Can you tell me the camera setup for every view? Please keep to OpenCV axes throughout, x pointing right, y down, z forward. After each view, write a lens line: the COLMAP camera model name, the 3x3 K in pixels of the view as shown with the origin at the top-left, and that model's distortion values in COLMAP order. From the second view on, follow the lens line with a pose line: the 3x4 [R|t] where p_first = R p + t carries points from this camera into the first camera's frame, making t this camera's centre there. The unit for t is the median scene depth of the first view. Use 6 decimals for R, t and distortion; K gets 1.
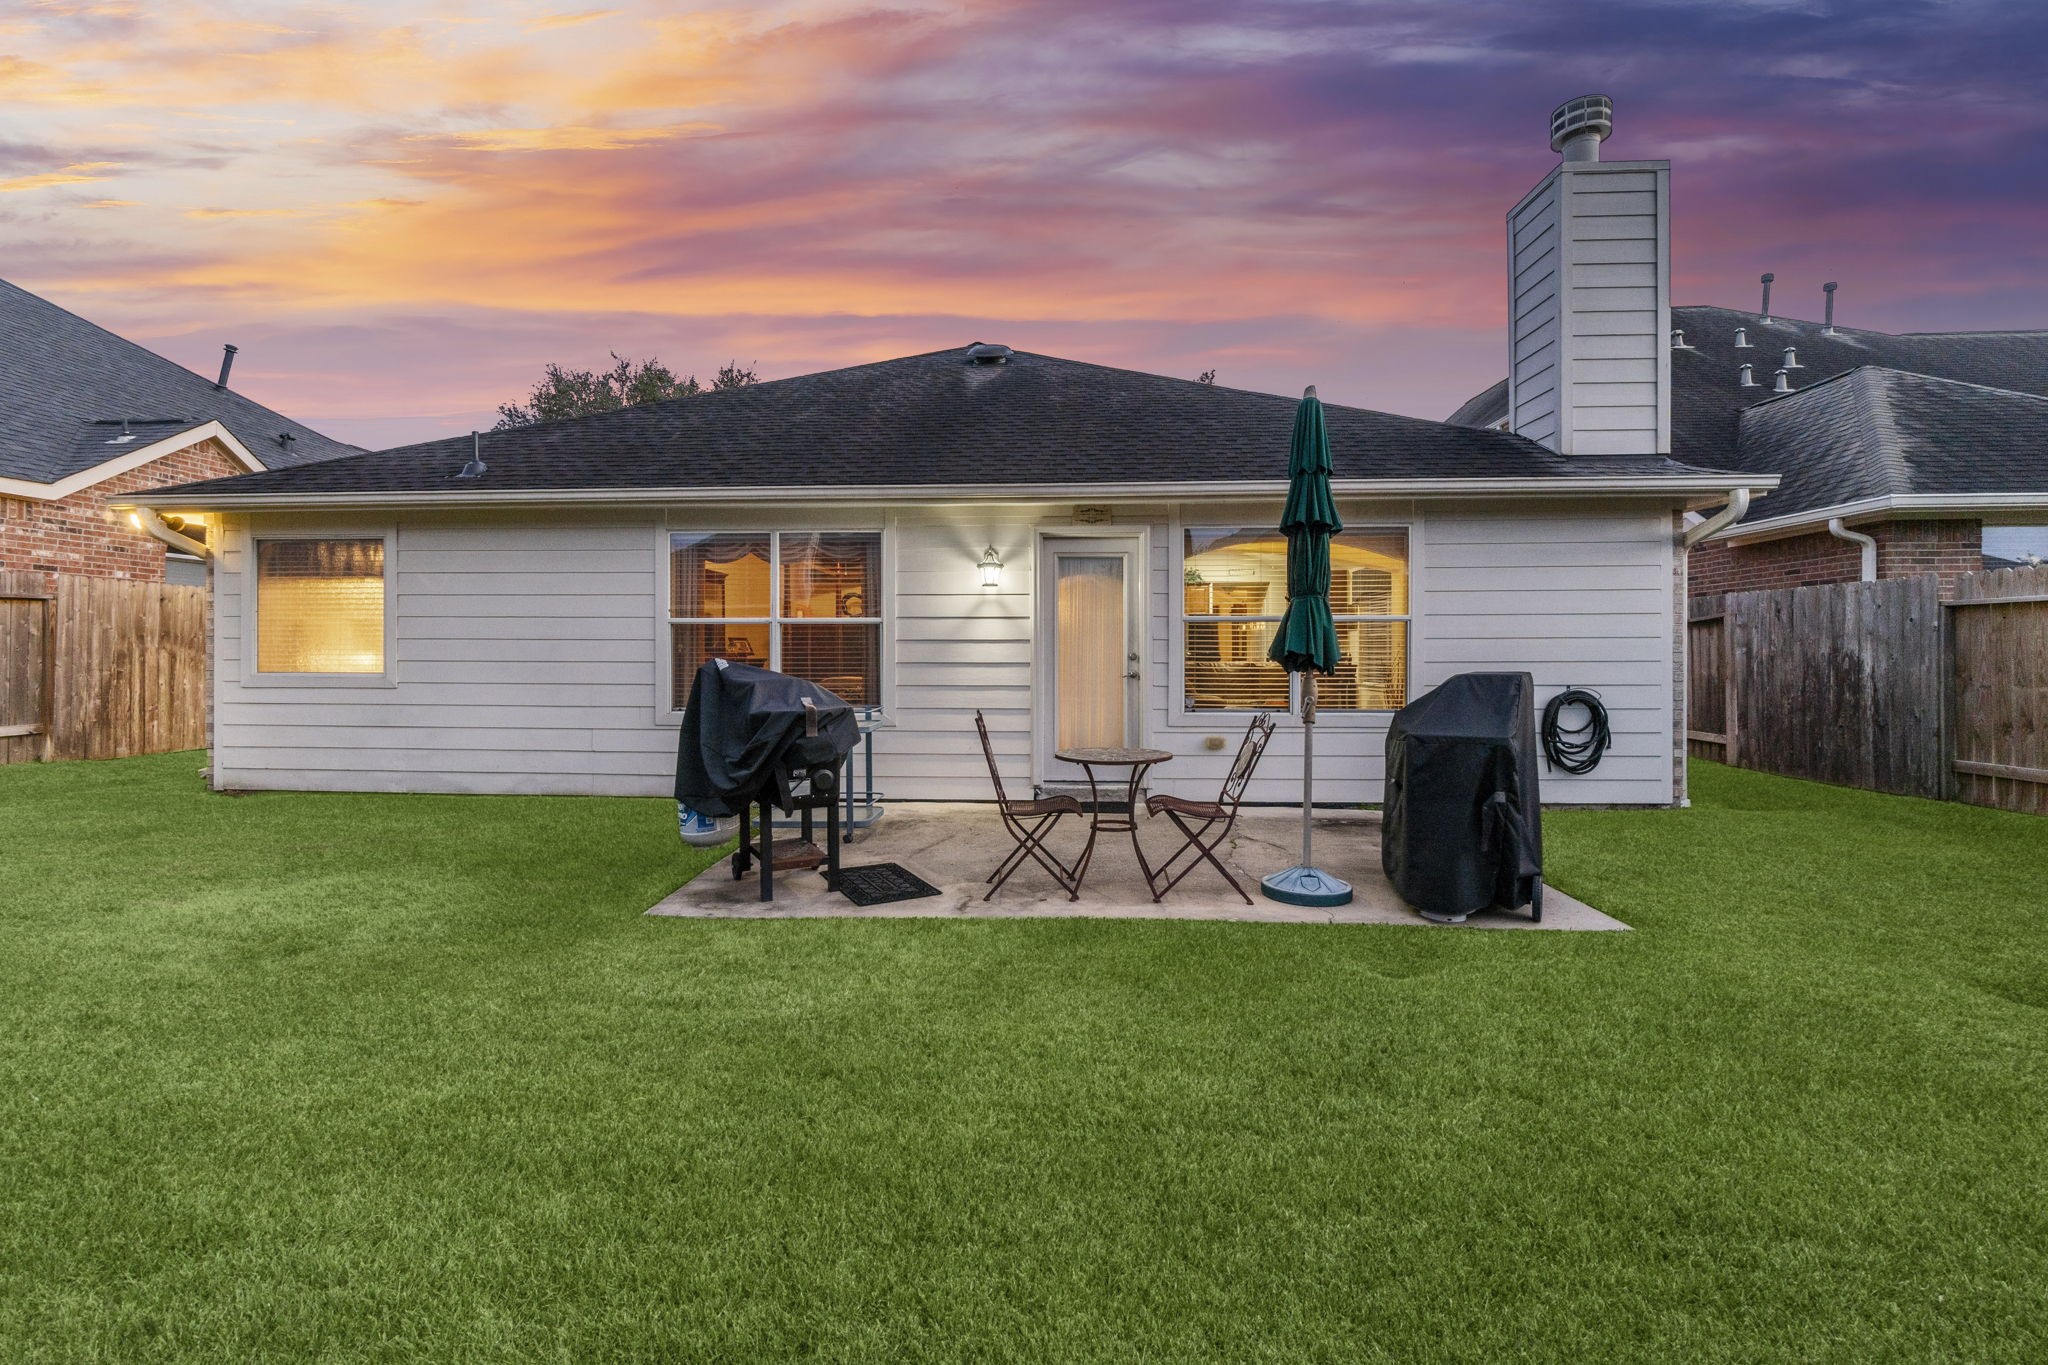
lens RADIAL K [[888.5, 0, 1018.3], [0, 888.5, 644.4], [0, 0, 1]] dist [-0.003239, 0.001070]
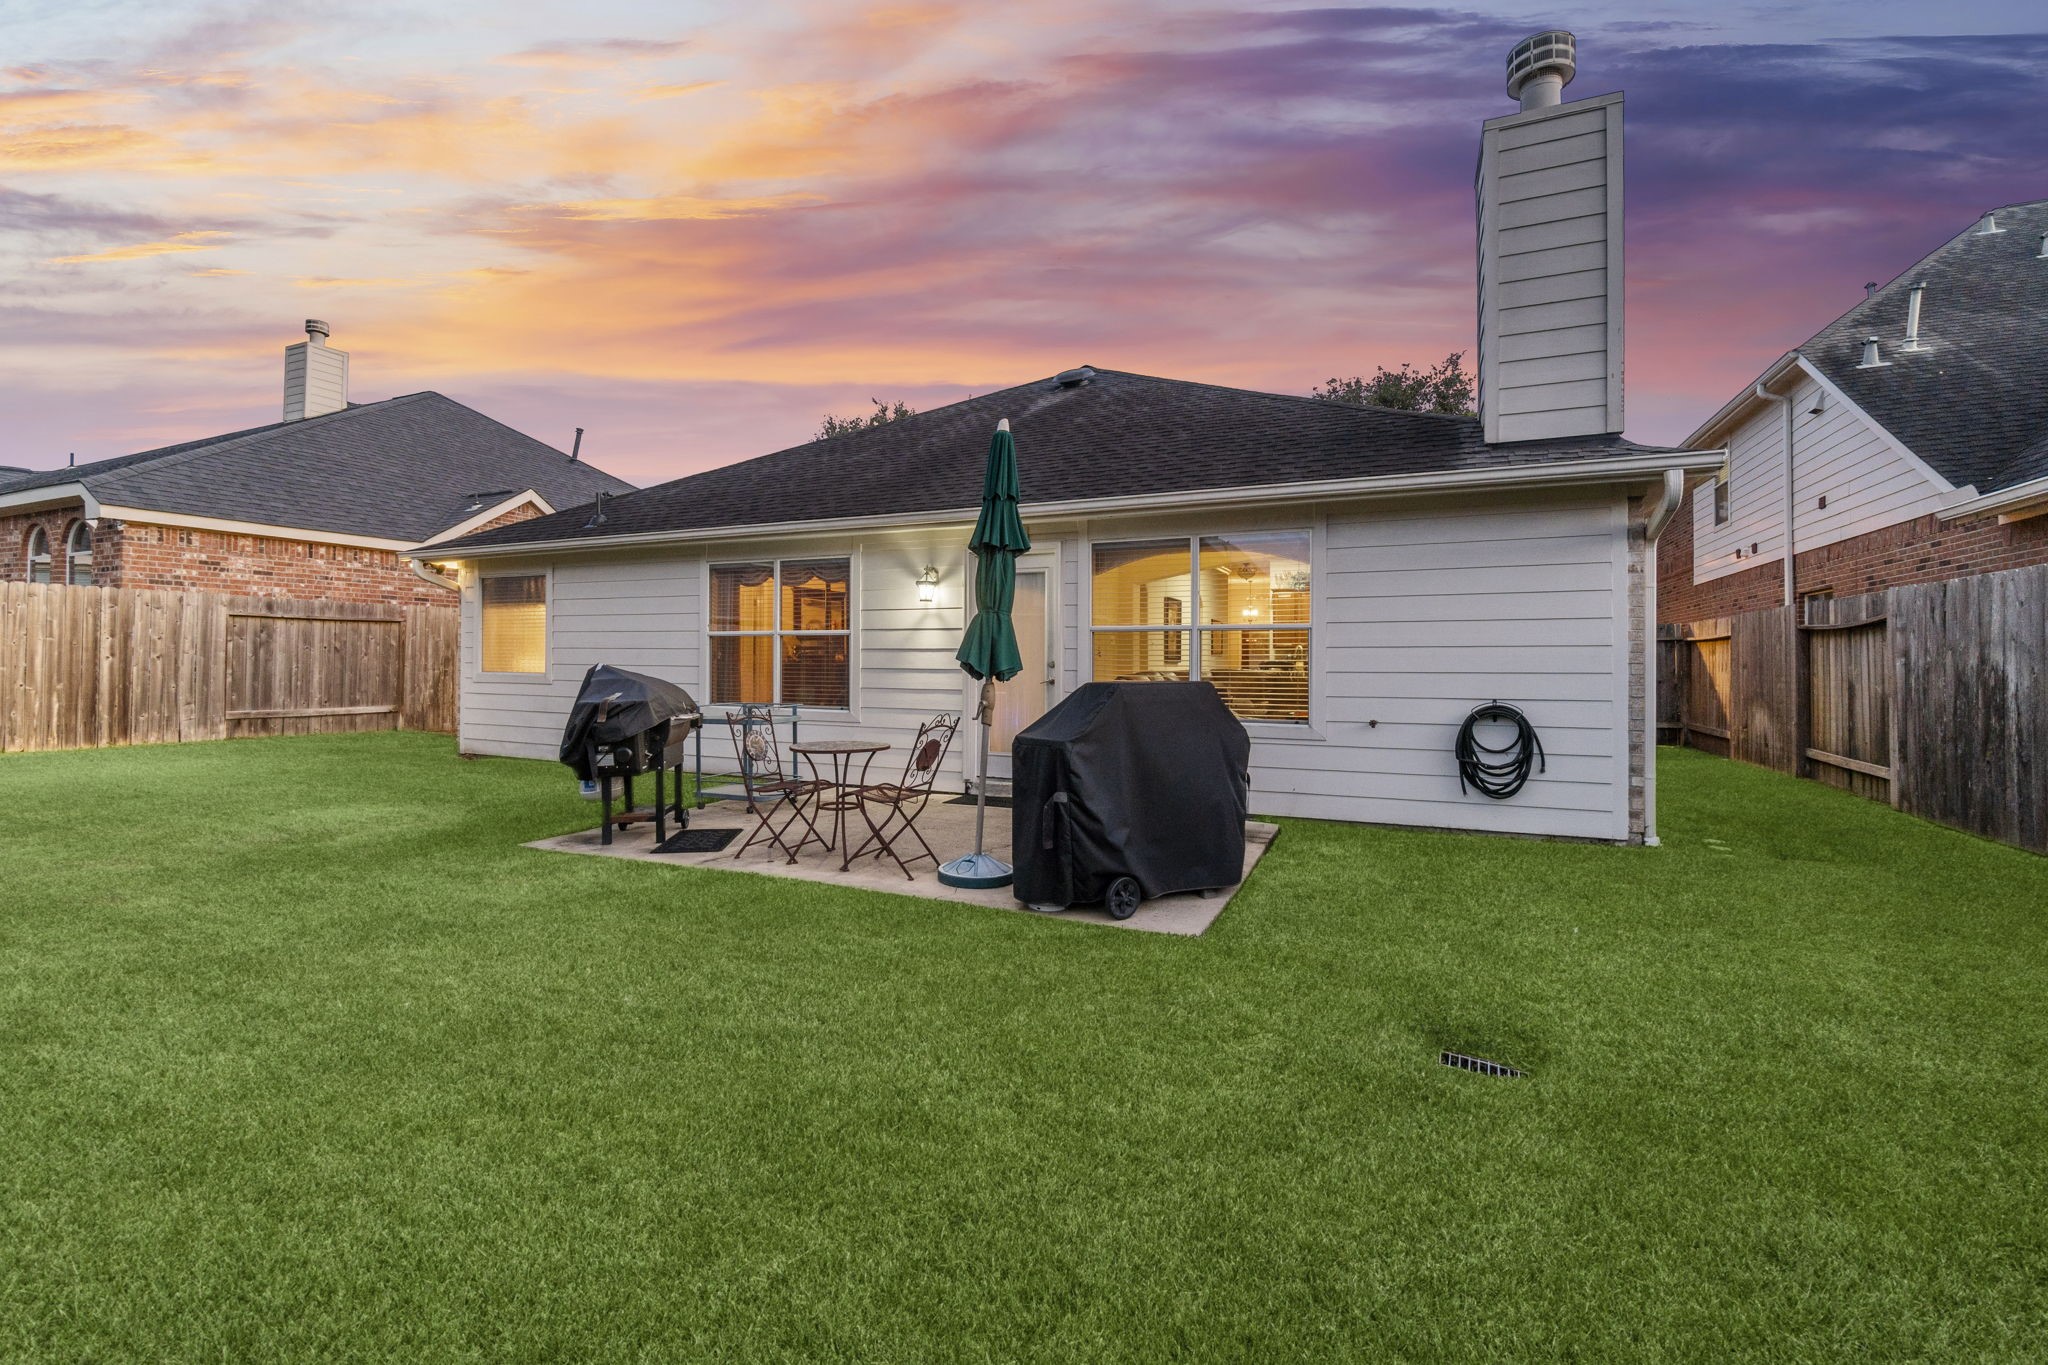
lens RADIAL K [[888.5, 0, 1016.4], [0, 888.5, 645.9], [0, 0, 1]] dist [-0.003239, 0.001070]
pose [[0.930715, -0.001150, -0.365743, 0.474186], [-0.001178, 0.999980, -0.006143, -0.001734], [0.365743, 0.006149, 0.930696, -0.012033]]
